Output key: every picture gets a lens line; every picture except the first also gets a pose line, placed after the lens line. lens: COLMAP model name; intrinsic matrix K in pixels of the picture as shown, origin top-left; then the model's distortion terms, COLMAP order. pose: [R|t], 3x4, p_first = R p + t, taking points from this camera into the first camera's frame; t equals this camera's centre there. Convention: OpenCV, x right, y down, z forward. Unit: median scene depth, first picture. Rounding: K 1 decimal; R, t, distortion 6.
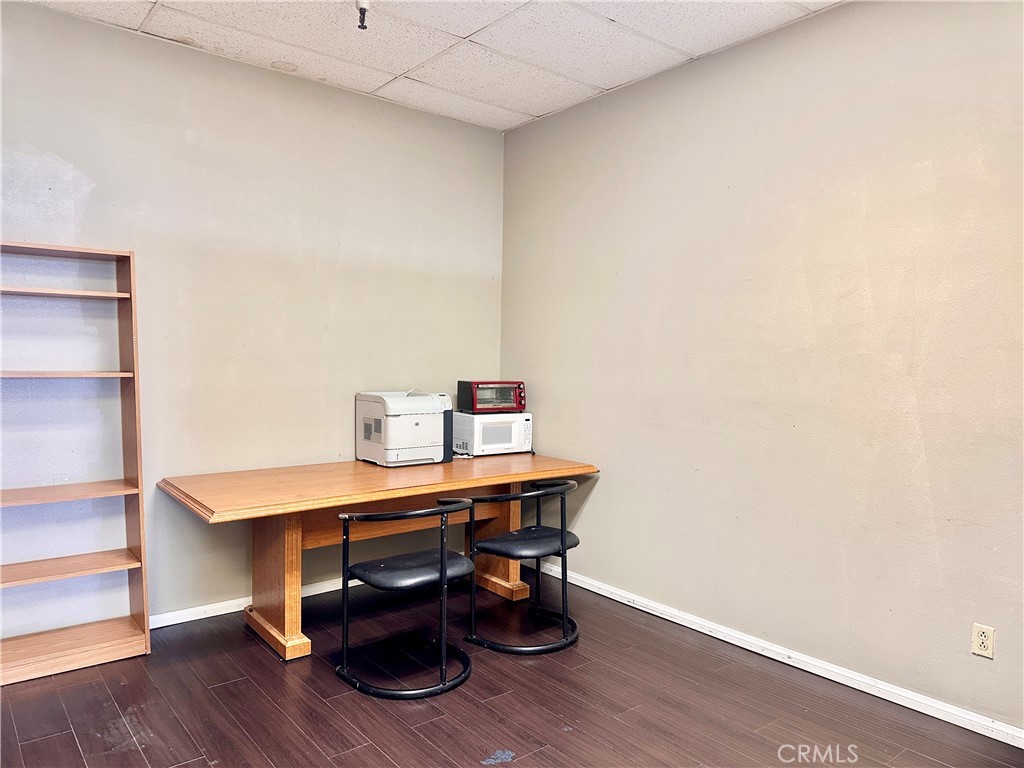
lens RADIAL K [[727.0, 0, 524.2], [0, 727.0, 388.7], [0, 0, 1]] dist [0.159982, -0.230693]
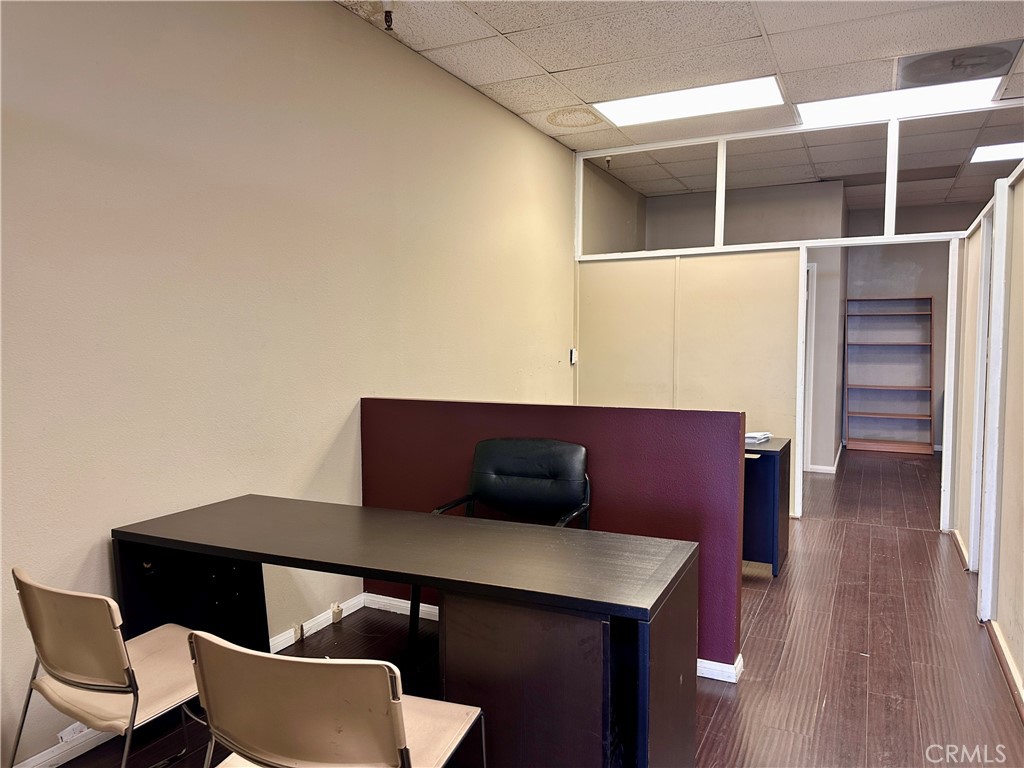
lens RADIAL K [[727.0, 0, 524.2], [0, 727.0, 388.7], [0, 0, 1]] dist [0.159982, -0.230693]
pose [[0.415686, 0.040307, -0.908615, 1.191385], [-0.034630, 0.998995, 0.028474, 0.108466], [0.908849, 0.019629, 0.416664, -1.291797]]
